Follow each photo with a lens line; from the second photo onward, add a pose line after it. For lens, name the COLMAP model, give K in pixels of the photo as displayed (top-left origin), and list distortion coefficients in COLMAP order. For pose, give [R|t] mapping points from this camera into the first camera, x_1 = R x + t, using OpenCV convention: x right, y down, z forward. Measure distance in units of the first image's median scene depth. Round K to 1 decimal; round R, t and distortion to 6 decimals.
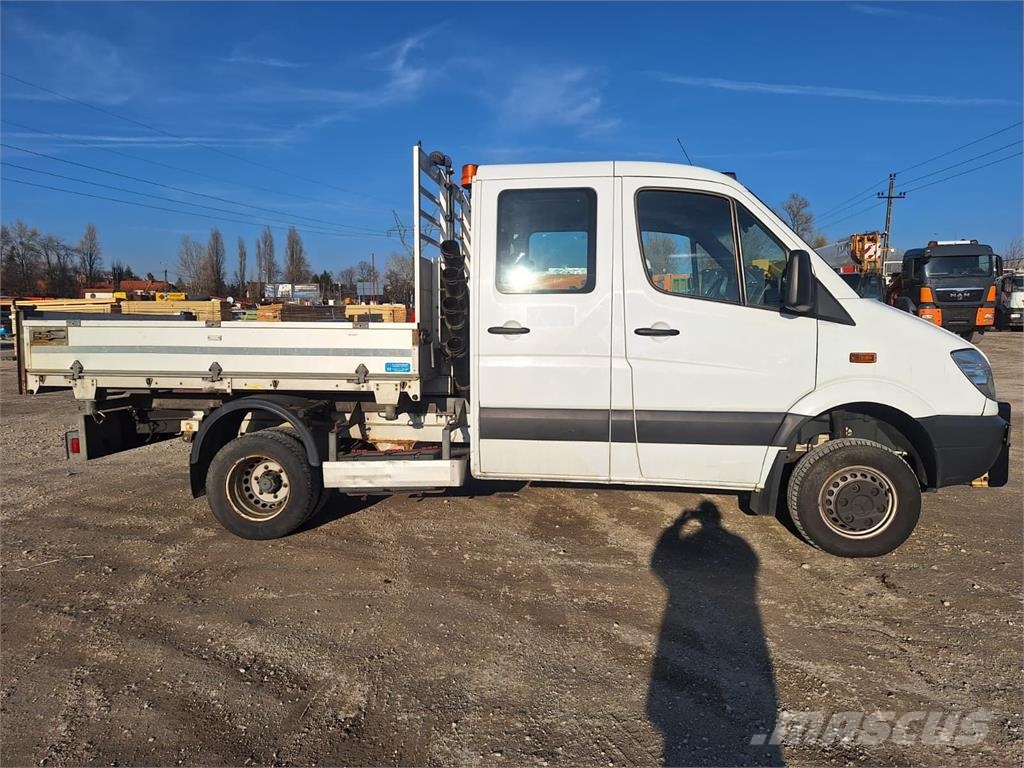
lens RADIAL K [[705.7, 0, 509.3], [0, 705.7, 374.6], [0, 0, 1]] dist [0.068993, -0.070734]
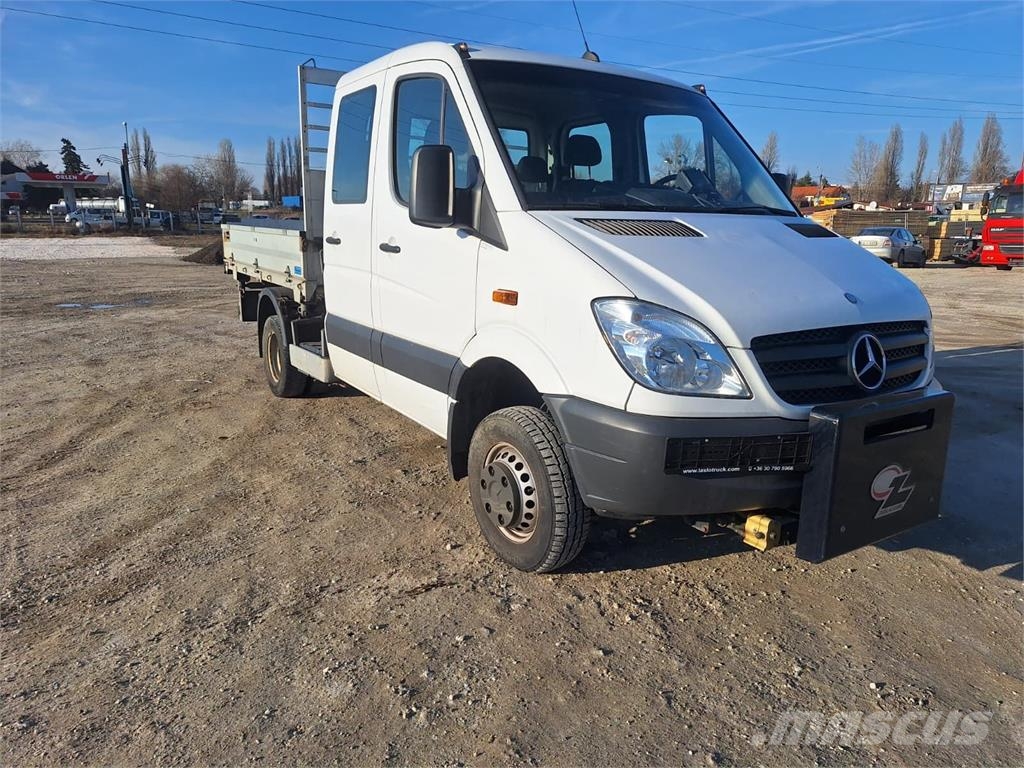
lens RADIAL K [[705.7, 0, 508.6], [0, 705.7, 373.0], [0, 0, 1]] dist [0.068993, -0.070734]
pose [[0.644882, 0.170239, -0.745081, 0.958142], [-0.074981, 0.984267, 0.159991, -0.057441], [0.760595, -0.047308, 0.647501, 0.505625]]
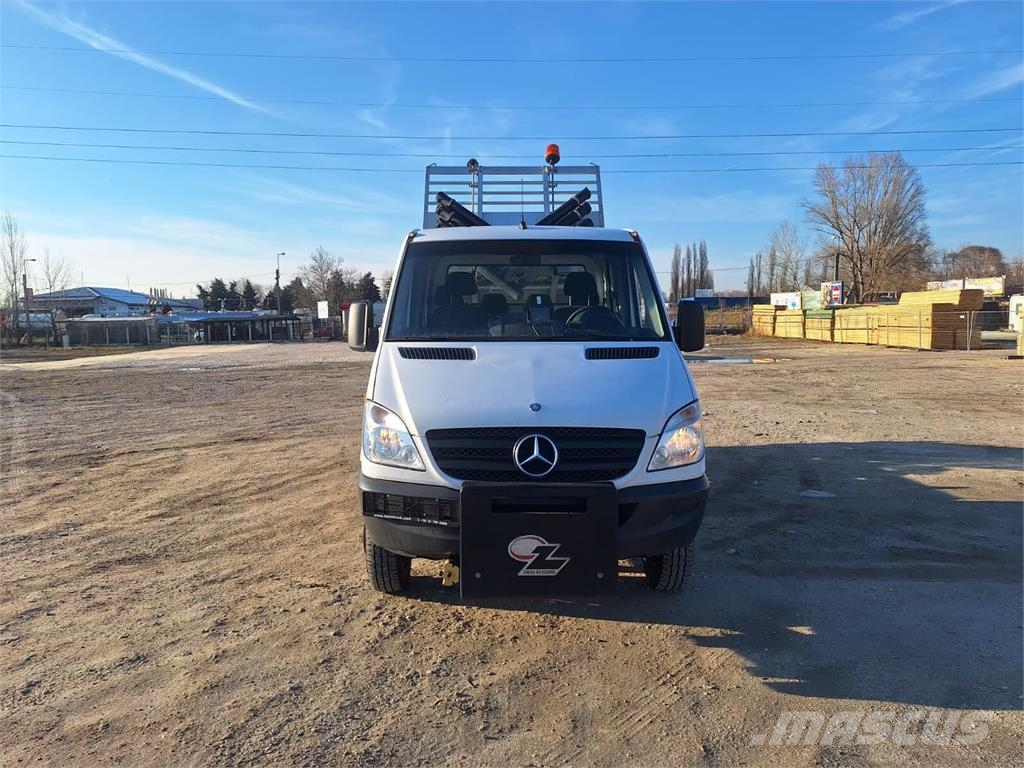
lens RADIAL K [[705.7, 0, 499.3], [0, 705.7, 353.4], [0, 0, 1]] dist [0.068993, -0.070734]
pose [[0.138598, 0.046397, -0.989261, 1.473180], [-0.063760, 0.997248, 0.037839, -0.133744], [0.988294, 0.057831, 0.141175, 0.964372]]
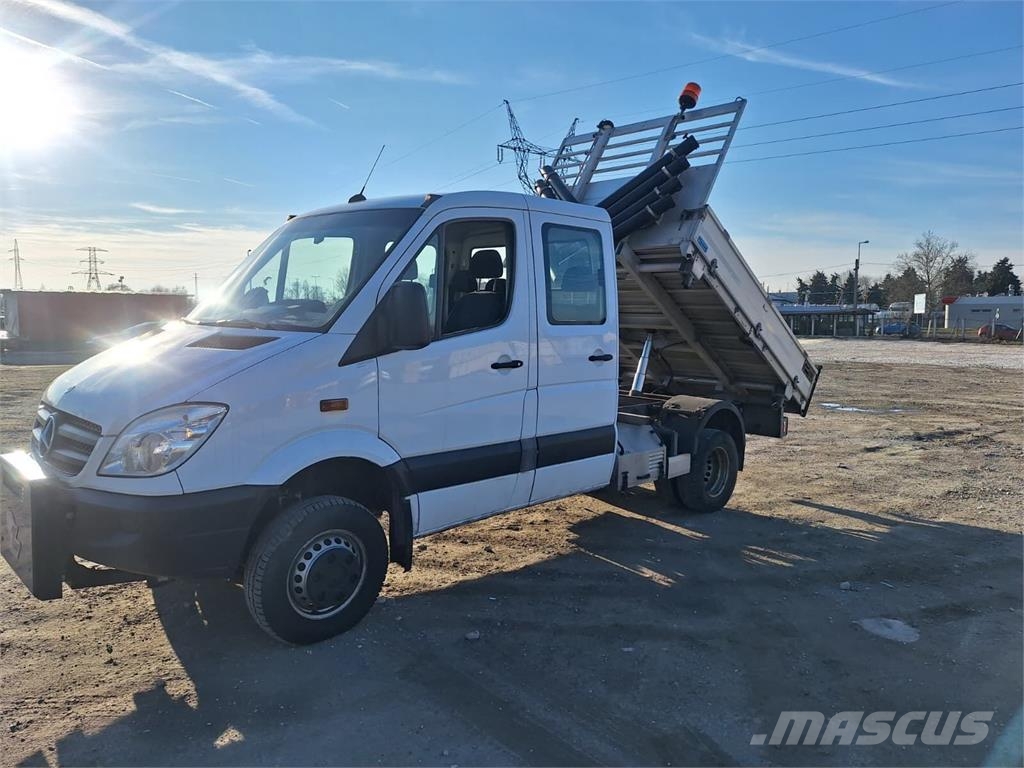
lens RADIAL K [[705.7, 0, 508.3], [0, 705.7, 369.9], [0, 0, 1]] dist [0.068993, -0.070734]
pose [[-0.616352, 0.056441, -0.785445, 1.004229], [-0.069703, 0.989603, 0.125809, -0.200014], [0.784380, 0.132290, -0.606010, 1.985409]]
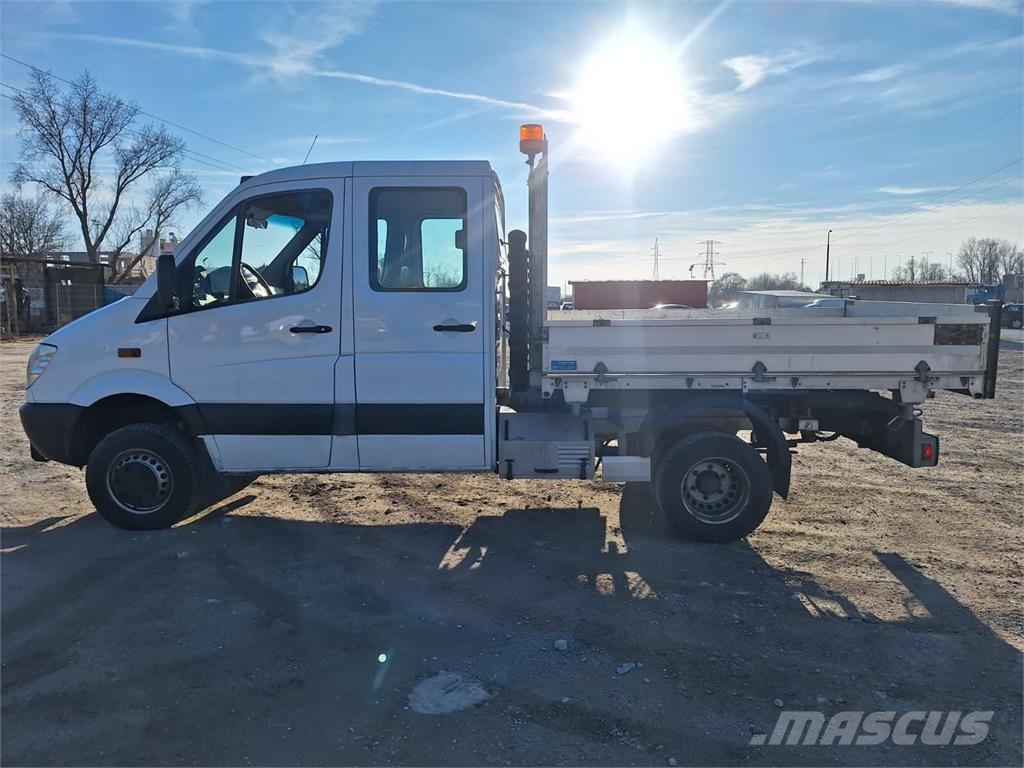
lens RADIAL K [[705.7, 0, 500.0], [0, 705.7, 374.2], [0, 0, 1]] dist [0.068993, -0.070734]
pose [[-0.994762, 0.015650, -0.101017, 0.089590], [-0.003169, 0.983015, 0.183499, -0.210038], [0.102173, 0.182858, -0.977816, 2.430077]]
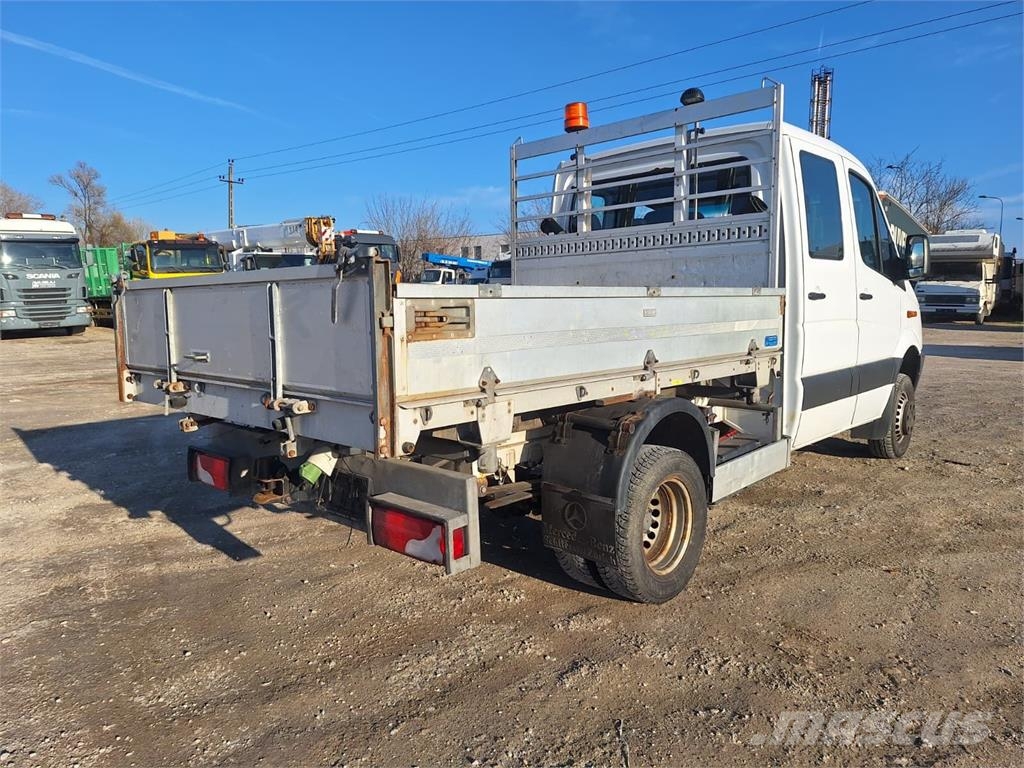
lens RADIAL K [[705.7, 0, 503.6], [0, 705.7, 368.2], [0, 0, 1]] dist [0.068993, -0.070734]
pose [[0.592145, -0.084950, 0.801341, -1.049227], [0.070539, 0.996075, 0.053469, -0.046661], [-0.802738, 0.024864, 0.595813, 0.748193]]
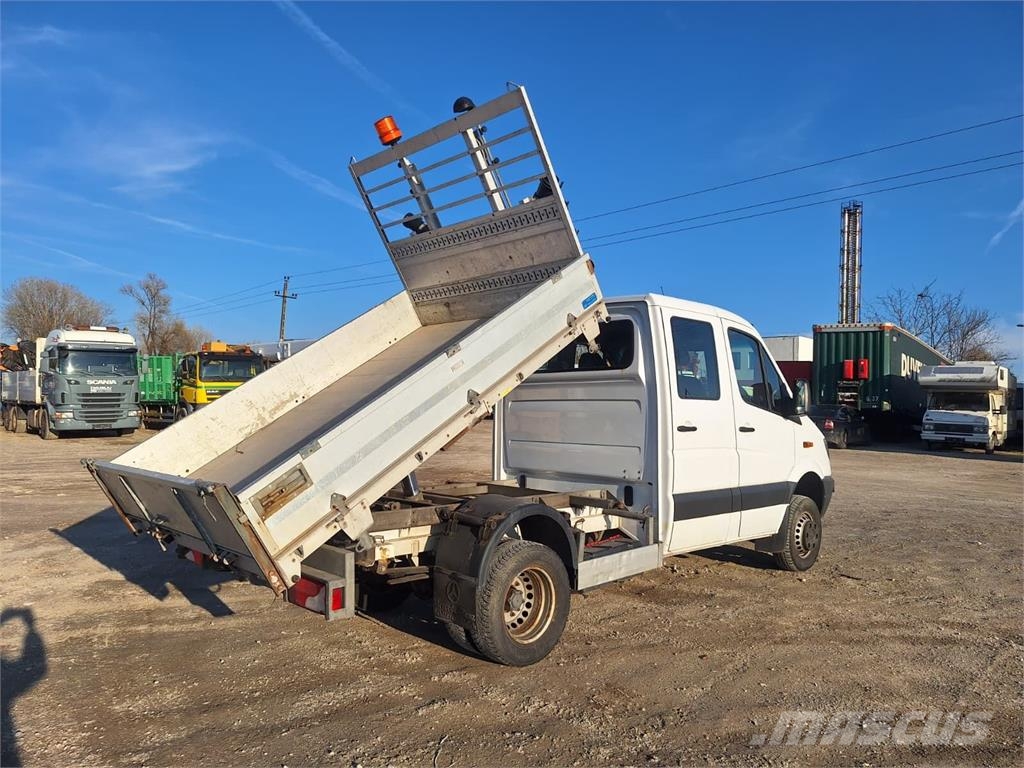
lens RADIAL K [[705.7, 0, 507.9], [0, 705.7, 378.4], [0, 0, 1]] dist [0.068993, -0.070734]
pose [[0.634344, 0.046052, 0.771678, -1.144504], [0.039056, 0.995040, -0.091487, -0.049372], [-0.772064, 0.088173, 0.629399, 0.446885]]
